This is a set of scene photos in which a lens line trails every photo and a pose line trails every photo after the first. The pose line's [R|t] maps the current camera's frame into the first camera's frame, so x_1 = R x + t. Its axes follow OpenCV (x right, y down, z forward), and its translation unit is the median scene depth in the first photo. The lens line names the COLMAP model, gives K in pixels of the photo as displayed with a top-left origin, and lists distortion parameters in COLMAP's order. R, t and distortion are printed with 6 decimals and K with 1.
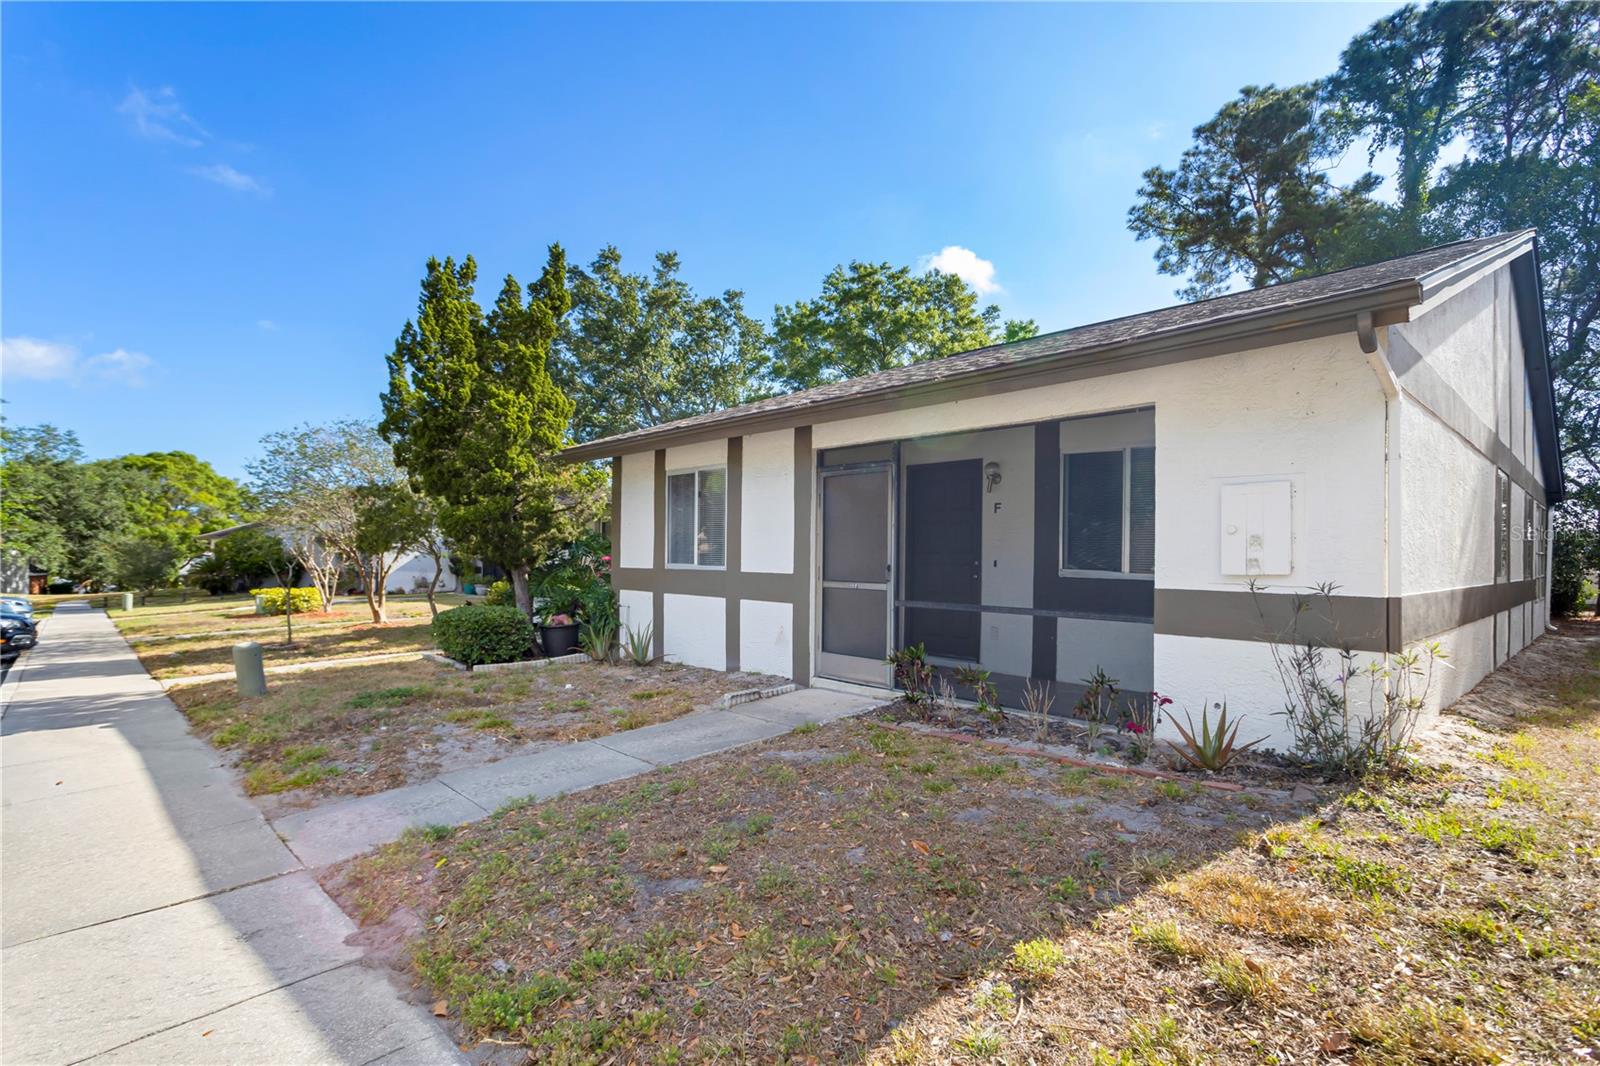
lens RADIAL K [[761.9, 0, 792.5], [0, 761.9, 528.1], [0, 0, 1]] dist [0.005644, 0.000503]
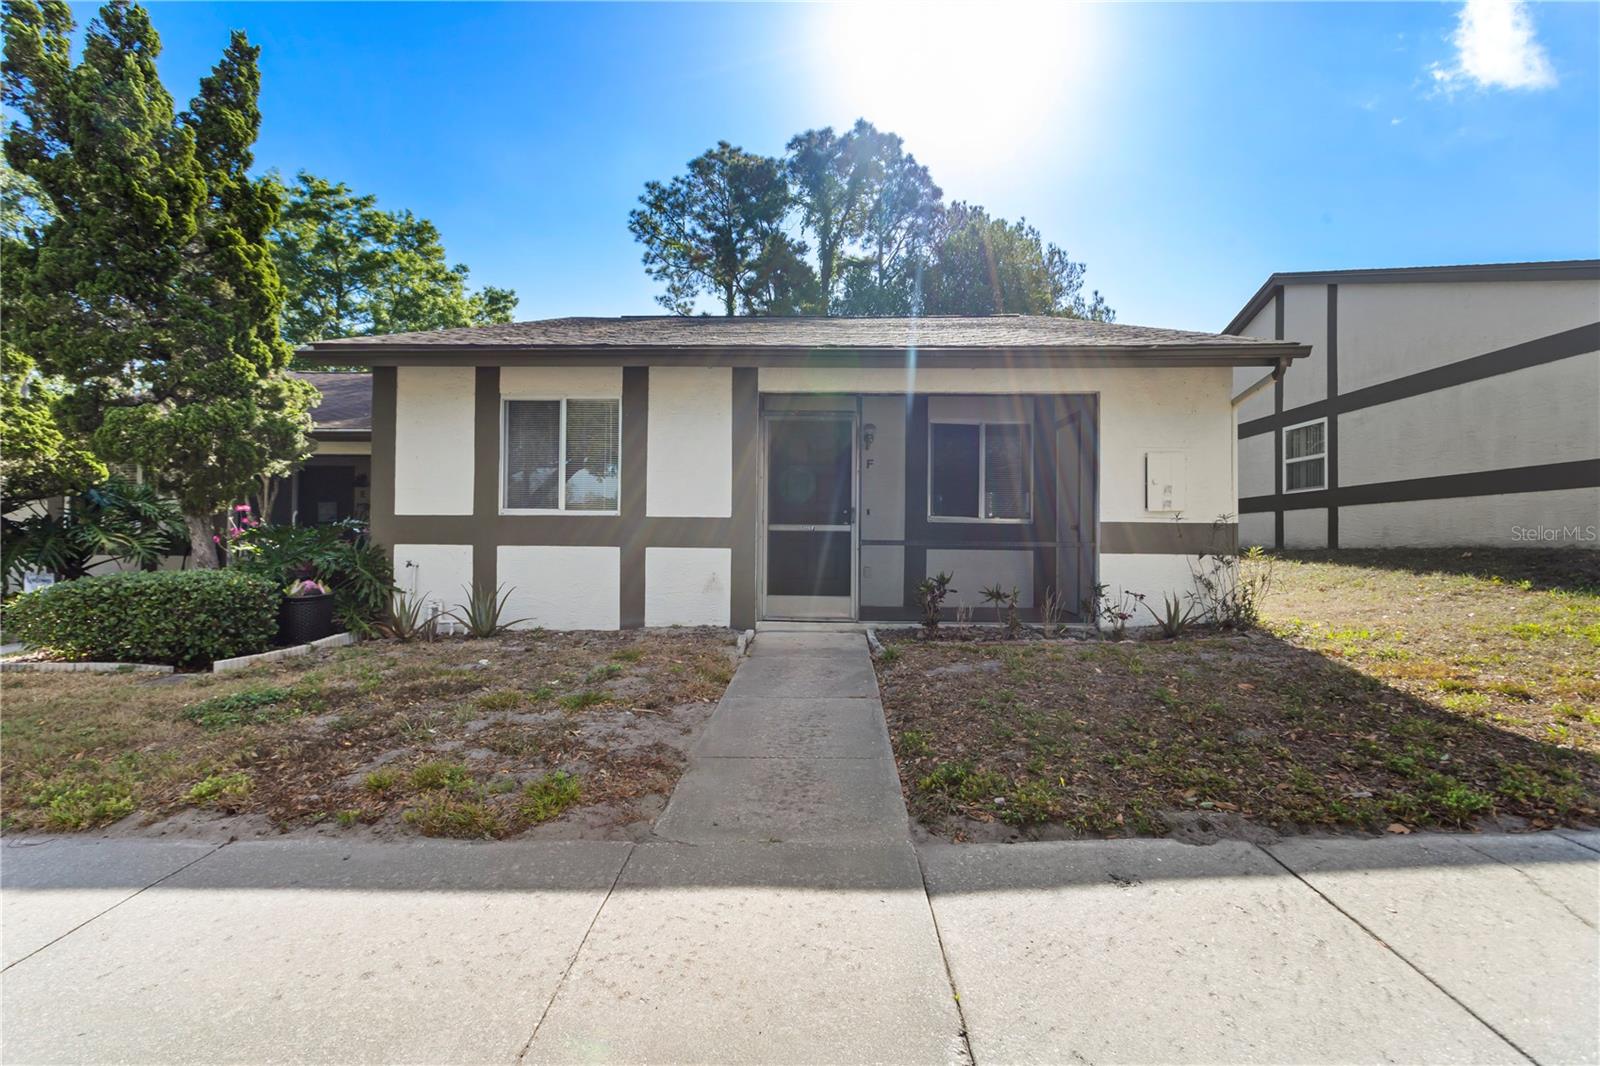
lens RADIAL K [[748.1, 0, 798.2], [0, 748.1, 520.6], [0, 0, 1]] dist [-0.000018, -0.000102]
pose [[0.712643, 0.015905, 0.701346, -0.554769], [-0.027744, 0.999600, 0.005523, 0.051476], [-0.700978, -0.023394, 0.712800, 0.242111]]
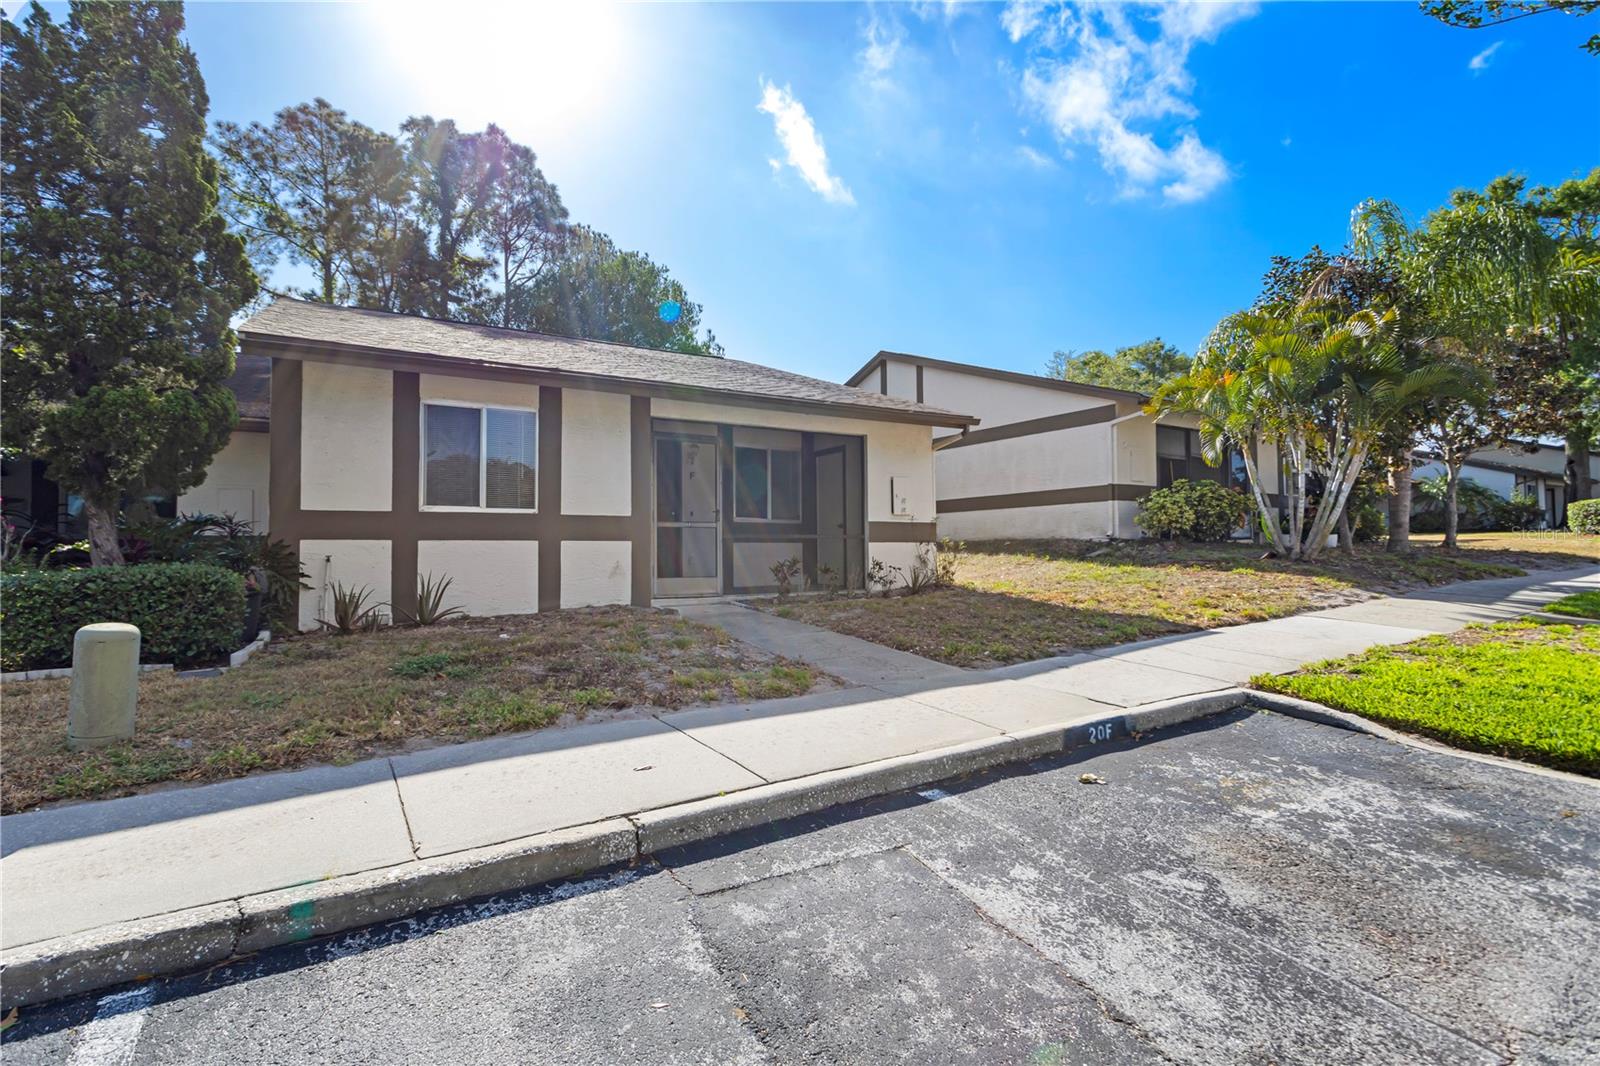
lens RADIAL K [[742.2, 0, 781.3], [0, 742.2, 514.1], [0, 0, 1]] dist [0.000352, 0.000171]
pose [[0.226678, 0.035040, 0.973339, -0.991075], [-0.028540, 0.999162, -0.029323, 0.077297], [-0.973552, -0.021133, 0.227488, 0.464330]]
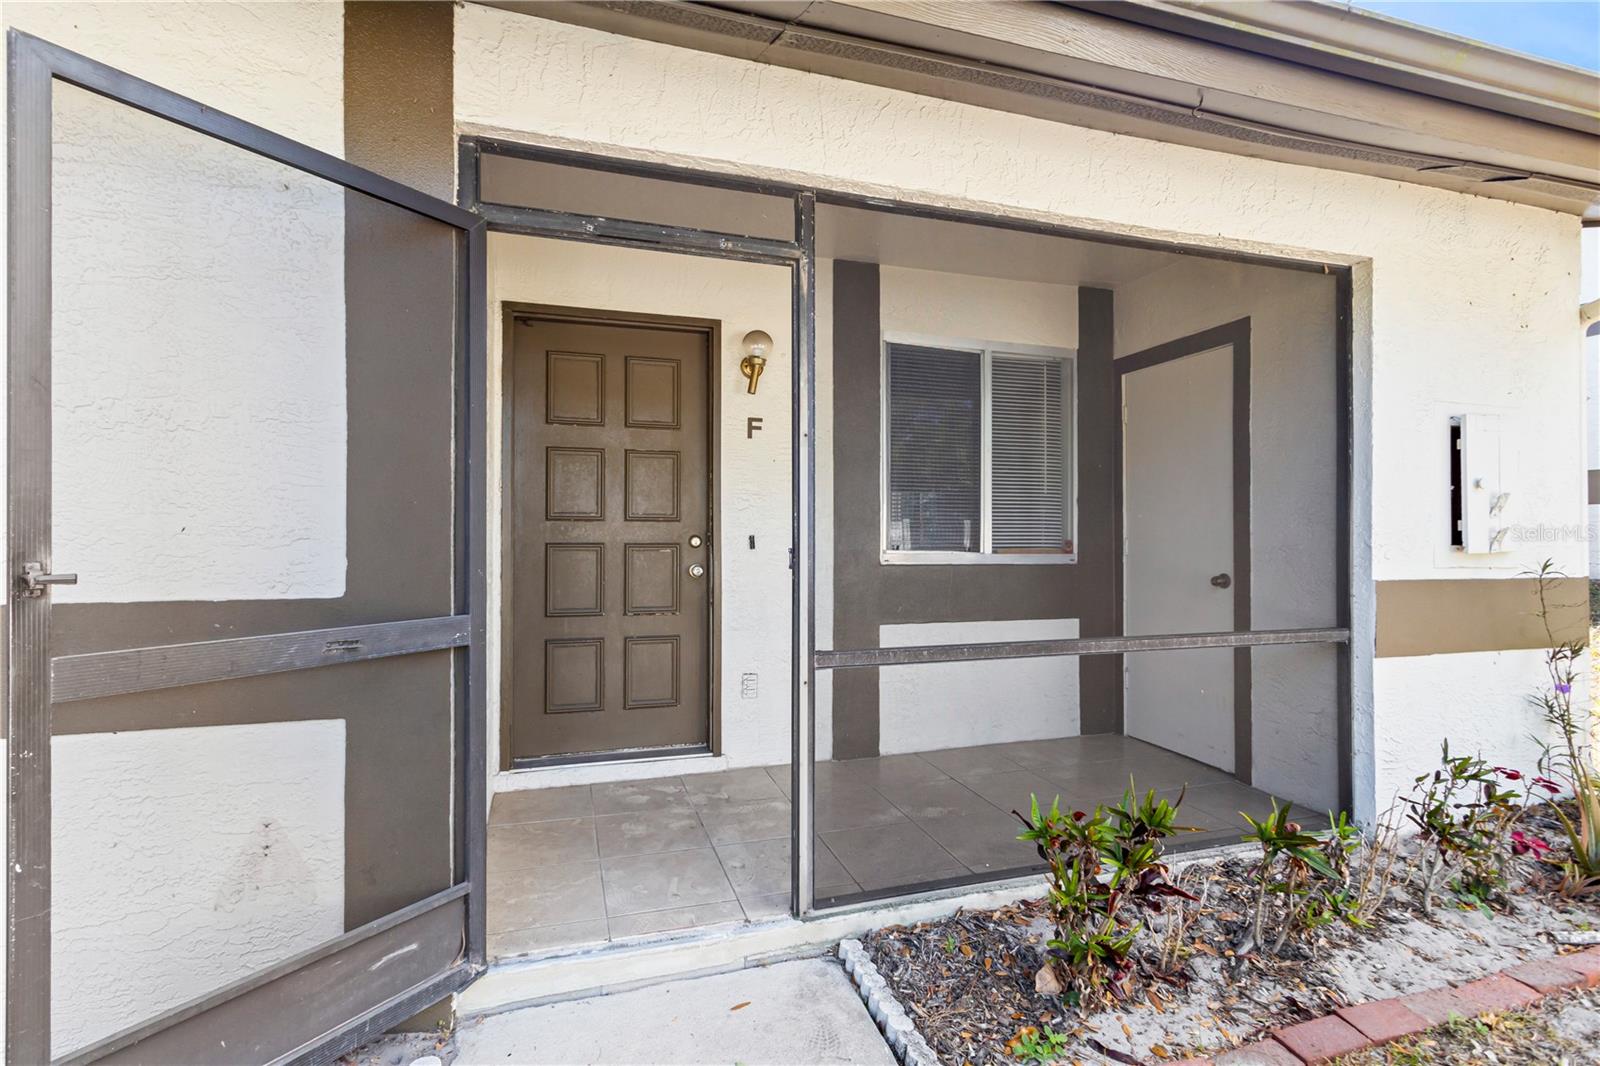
lens RADIAL K [[774.8, 0, 784.3], [0, 774.8, 515.1], [0, 0, 1]] dist [0.006776, 0.001321]
pose [[0.443047, 0.017533, 0.896327, -0.155124], [-0.034835, 0.999390, -0.002330, 0.027587], [-0.895821, -0.030191, 0.443388, 0.697058]]
